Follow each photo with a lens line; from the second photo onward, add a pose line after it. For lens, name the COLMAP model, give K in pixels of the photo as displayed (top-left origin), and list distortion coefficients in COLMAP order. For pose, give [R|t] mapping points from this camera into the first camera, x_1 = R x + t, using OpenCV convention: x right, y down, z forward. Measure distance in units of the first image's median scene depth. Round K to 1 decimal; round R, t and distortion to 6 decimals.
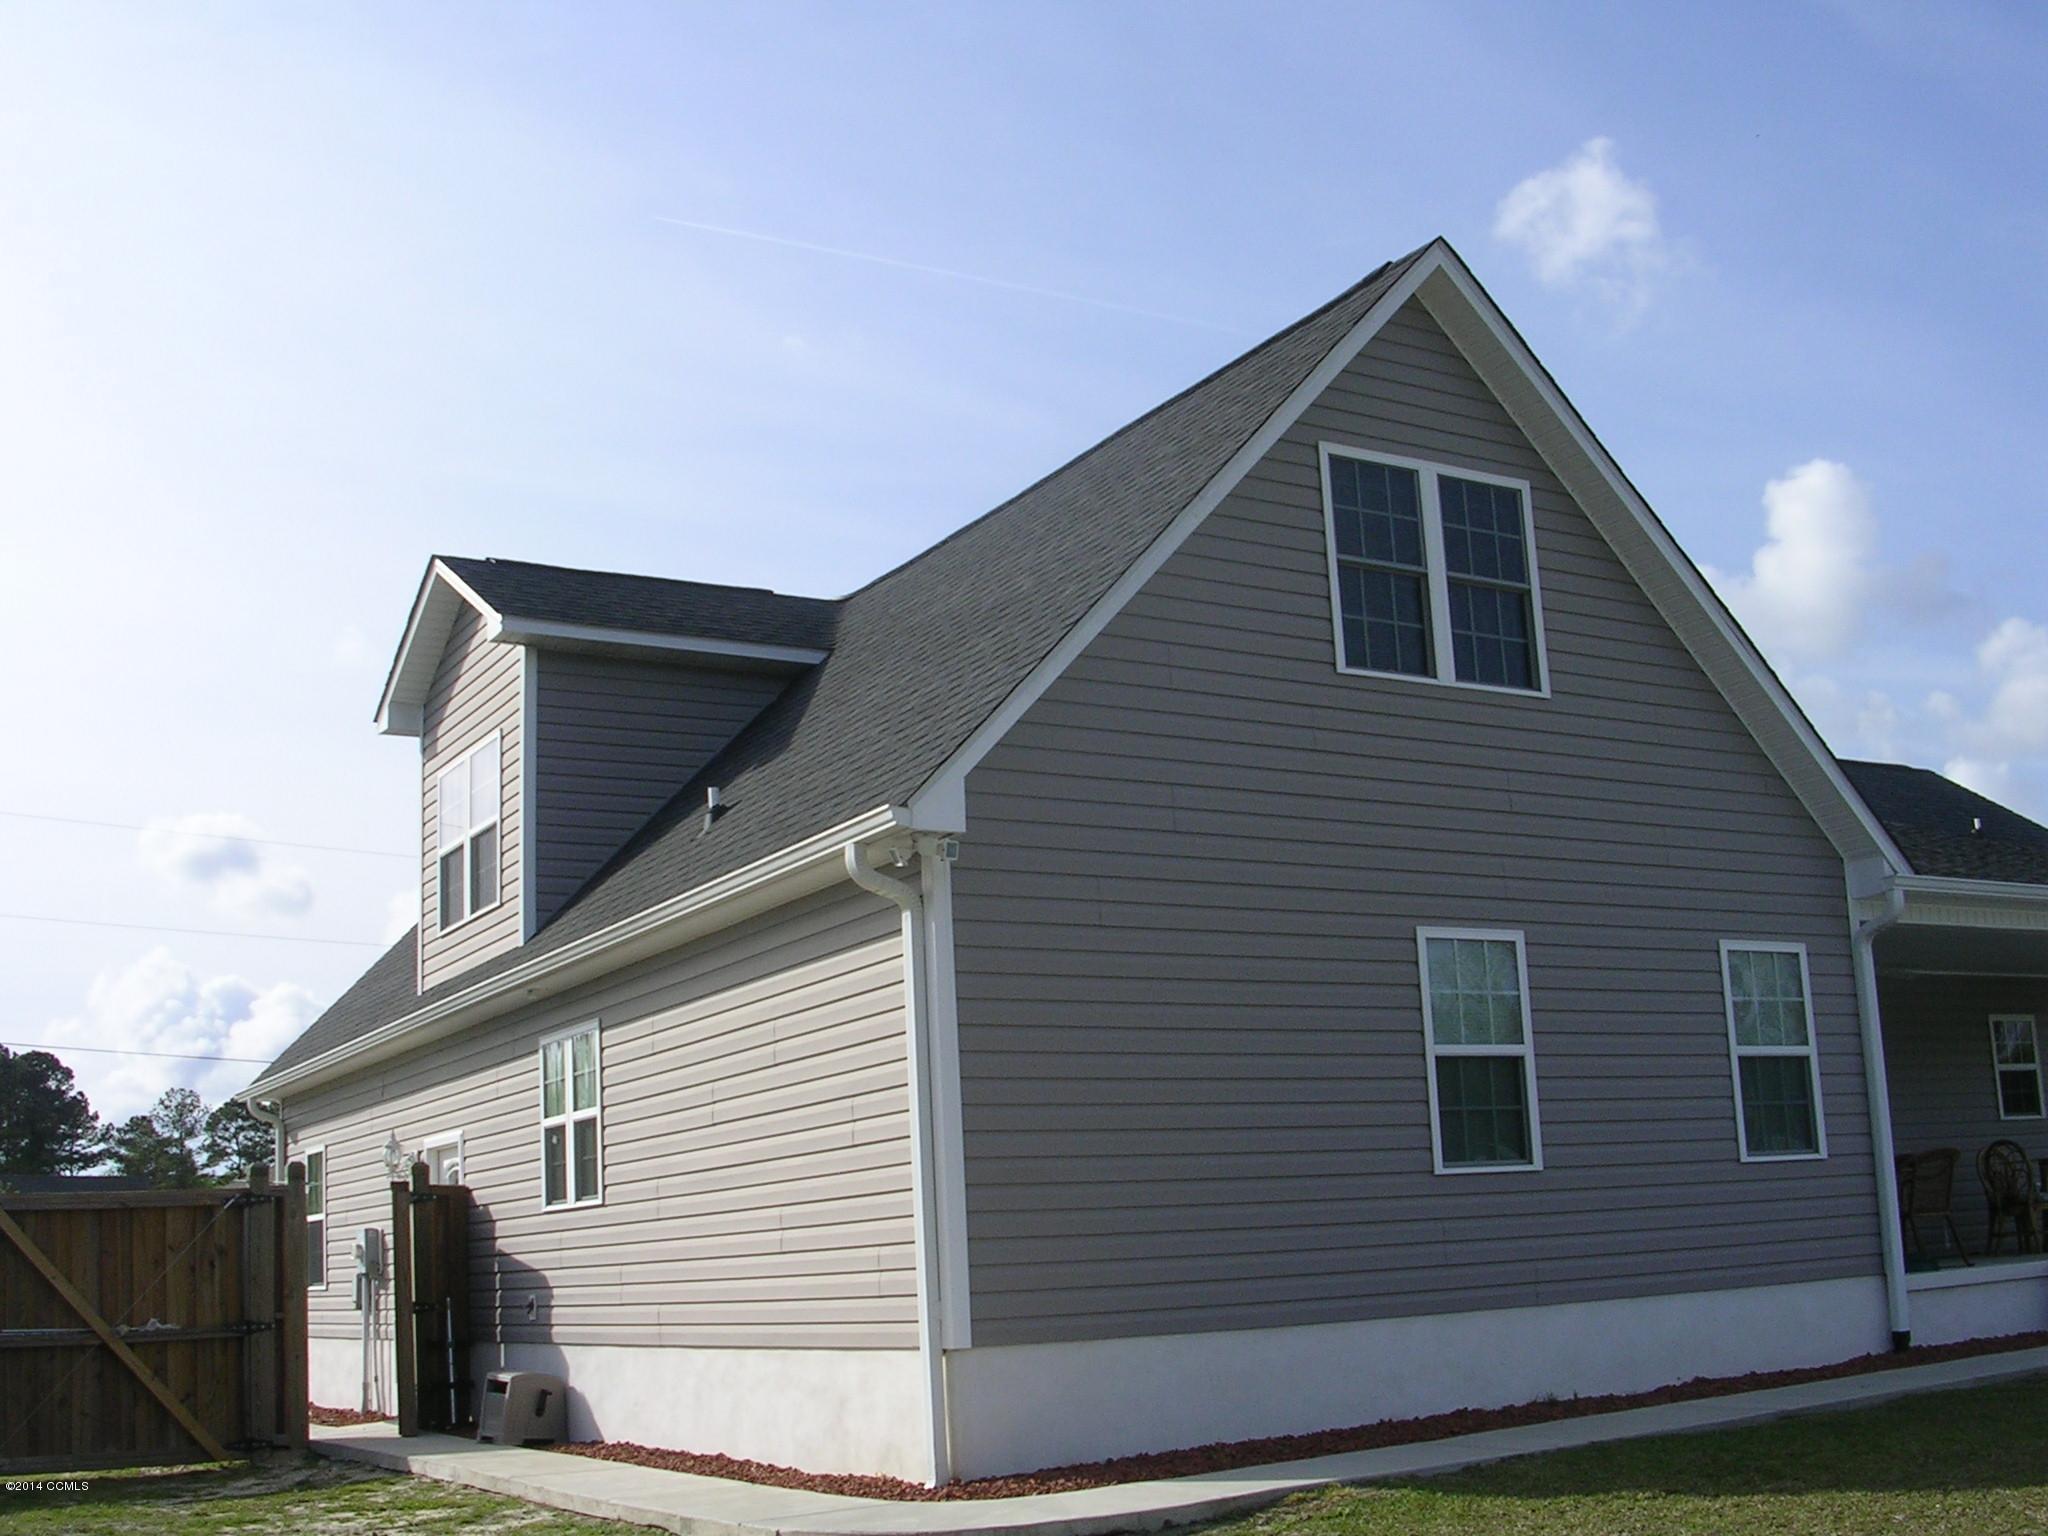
lens RADIAL K [[2299.9, 0, 1033.2], [0, 2299.9, 812.6], [0, 0, 1]] dist [-0.189074, 0.088337]
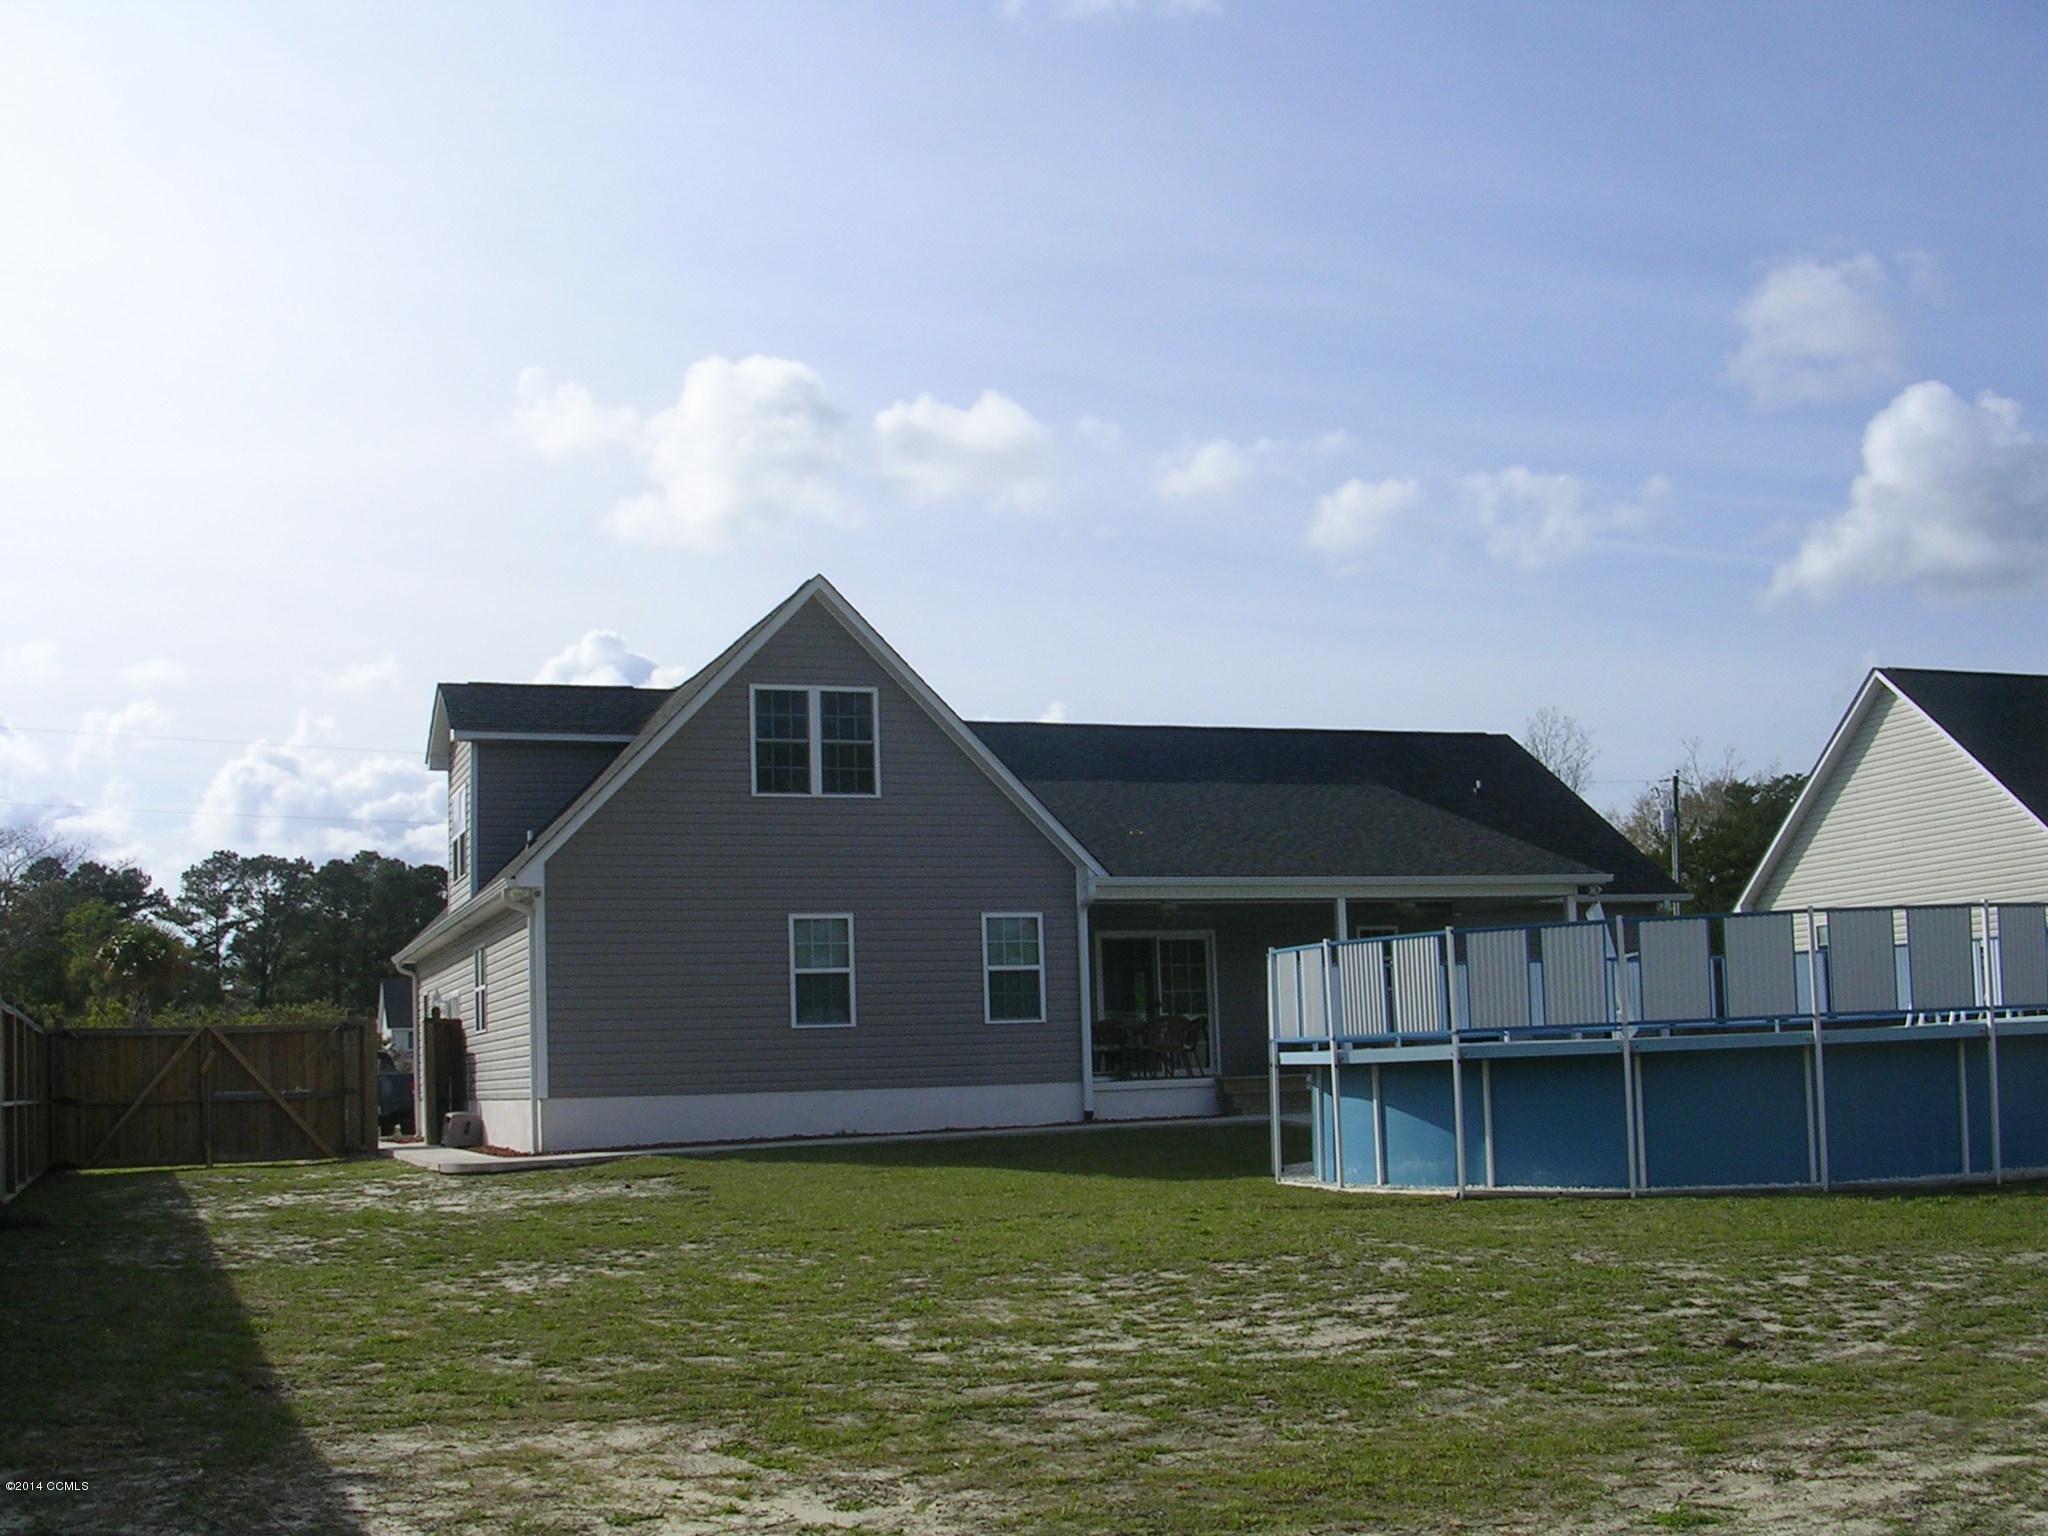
lens RADIAL K [[2299.9, 0, 1033.2], [0, 2299.9, 812.6], [0, 0, 1]] dist [-0.189074, 0.088337]
pose [[0.985011, -0.006054, -0.172387, 0.735436], [0.021920, 0.995675, 0.090278, -0.225695], [0.171095, -0.092704, 0.980884, -1.031607]]
